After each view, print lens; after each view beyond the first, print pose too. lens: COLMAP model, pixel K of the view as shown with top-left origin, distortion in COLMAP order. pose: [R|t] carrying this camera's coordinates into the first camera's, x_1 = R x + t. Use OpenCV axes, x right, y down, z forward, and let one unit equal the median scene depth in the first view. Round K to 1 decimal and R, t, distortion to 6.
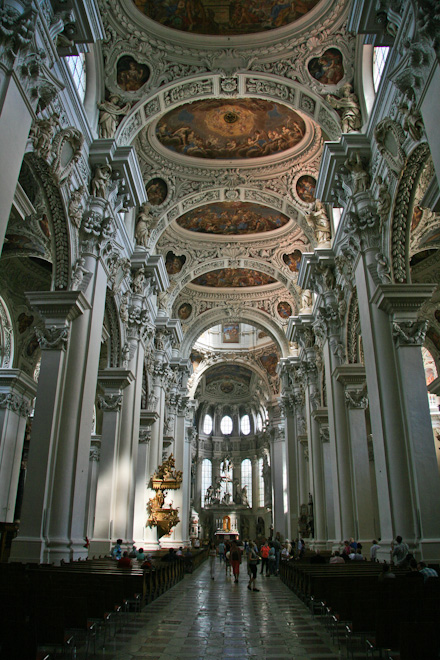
lens RADIAL K [[494.1, 0, 220.0], [0, 494.1, 330.0], [0, 0, 1]] dist [-0.091824, 0.002917]
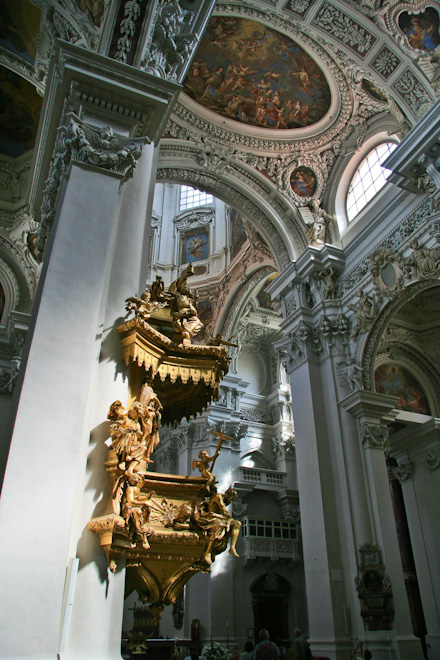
lens RADIAL K [[494.1, 0, 220.0], [0, 494.1, 330.0], [0, 0, 1]] dist [-0.091824, 0.002917]
pose [[0.894934, 0.224939, 0.385351, -0.128057], [-0.161439, 0.968355, -0.190329, 0.240777], [-0.415969, 0.108121, 0.902928, 0.567998]]
